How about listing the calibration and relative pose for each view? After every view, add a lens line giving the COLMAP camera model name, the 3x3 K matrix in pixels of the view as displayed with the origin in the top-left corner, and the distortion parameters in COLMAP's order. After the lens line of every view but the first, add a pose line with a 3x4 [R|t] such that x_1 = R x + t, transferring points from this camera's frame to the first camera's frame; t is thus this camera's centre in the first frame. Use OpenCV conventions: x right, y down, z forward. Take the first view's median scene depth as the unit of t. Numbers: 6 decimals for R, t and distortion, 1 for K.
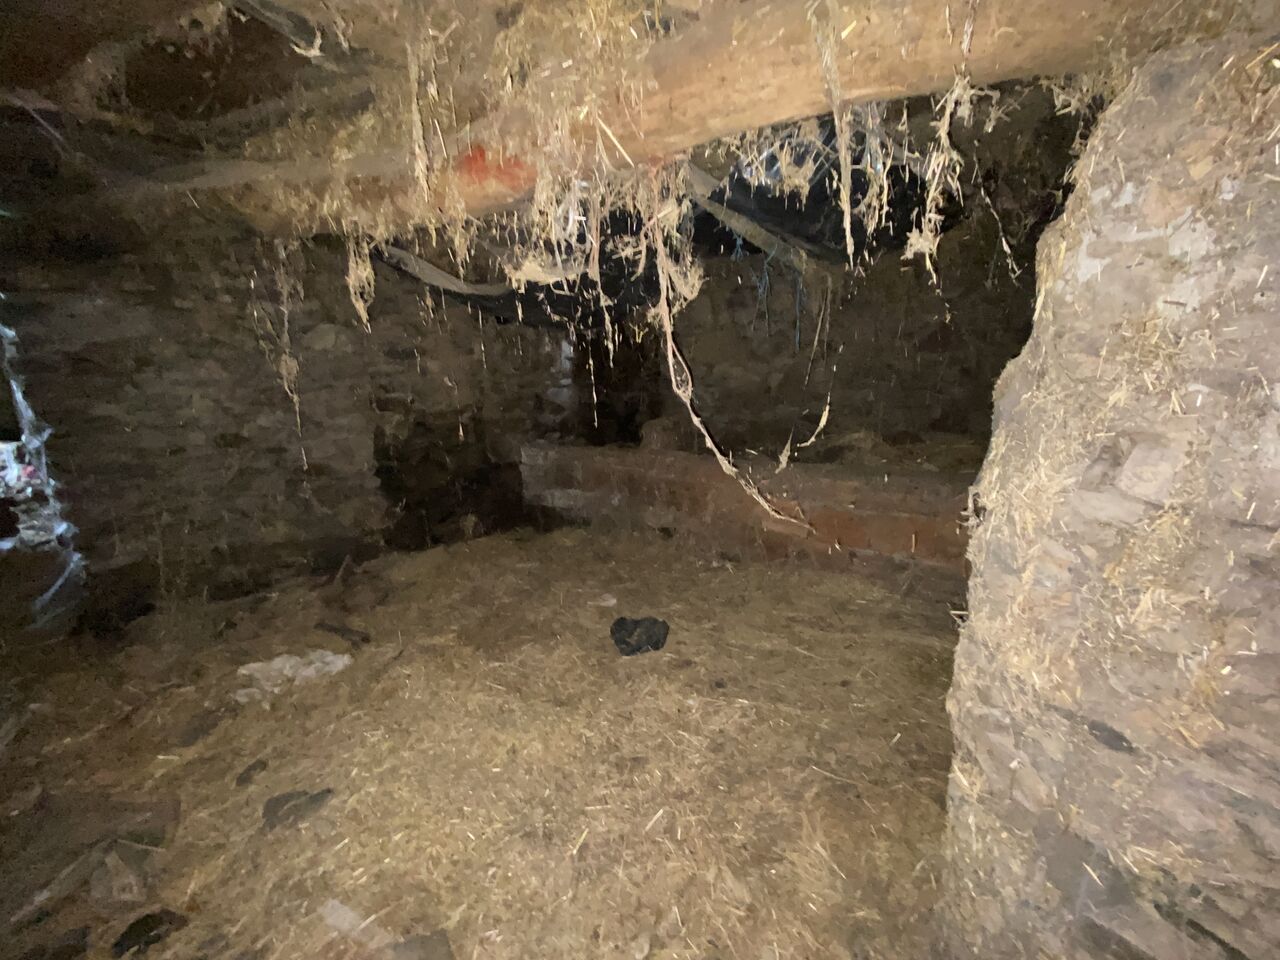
lens RADIAL K [[511.2, 0, 637.6], [0, 511.2, 478.9], [0, 0, 1]] dist [0.023358, -0.023196]
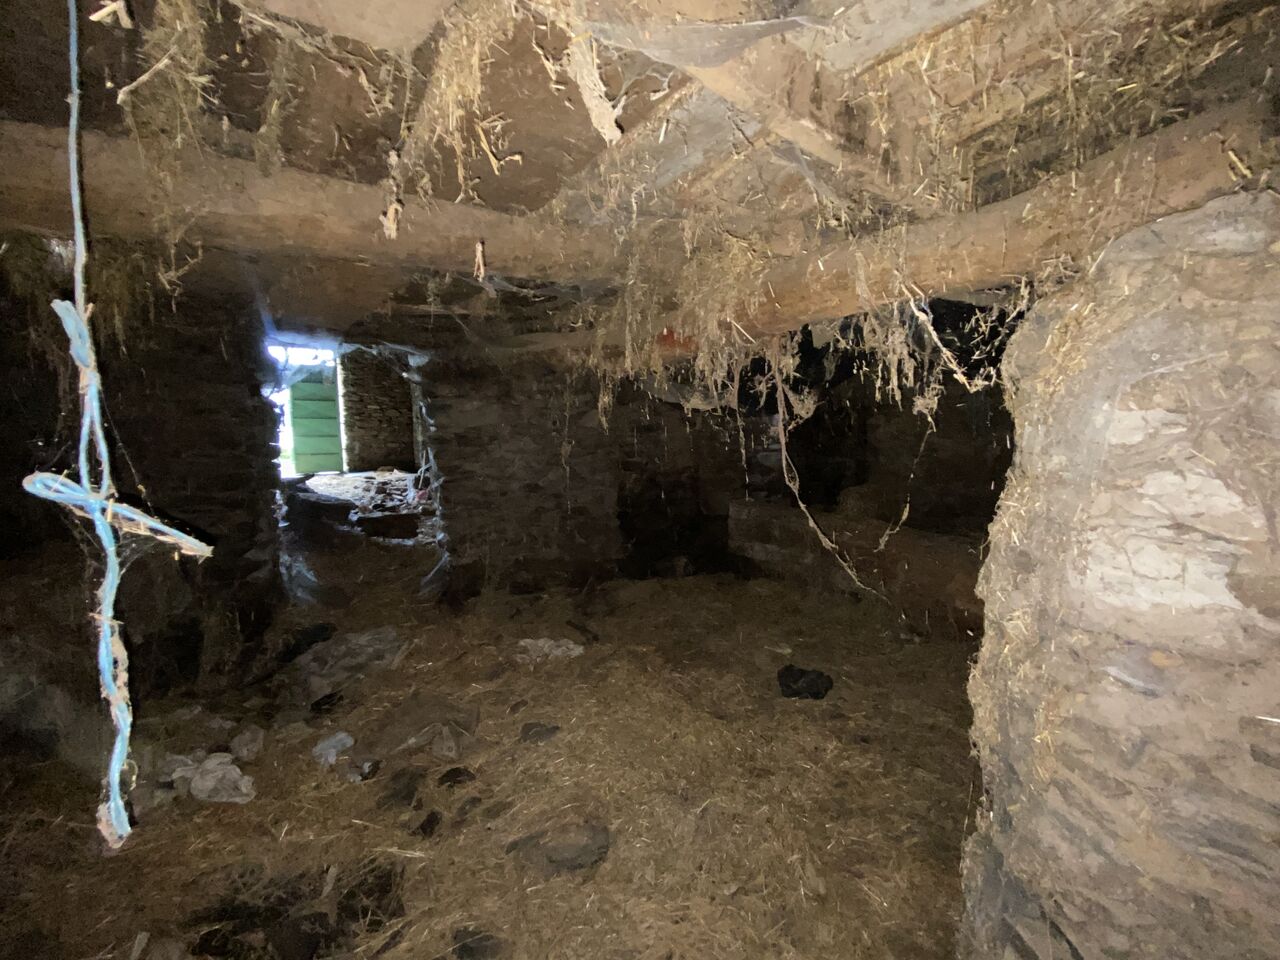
lens RADIAL K [[511.2, 0, 637.6], [0, 511.2, 478.9], [0, 0, 1]] dist [0.023358, -0.023196]
pose [[0.891203, 0.048100, -0.451048, 0.215847], [-0.088946, 0.993589, -0.069786, -0.033909], [0.444799, 0.102313, 0.889767, -0.269936]]
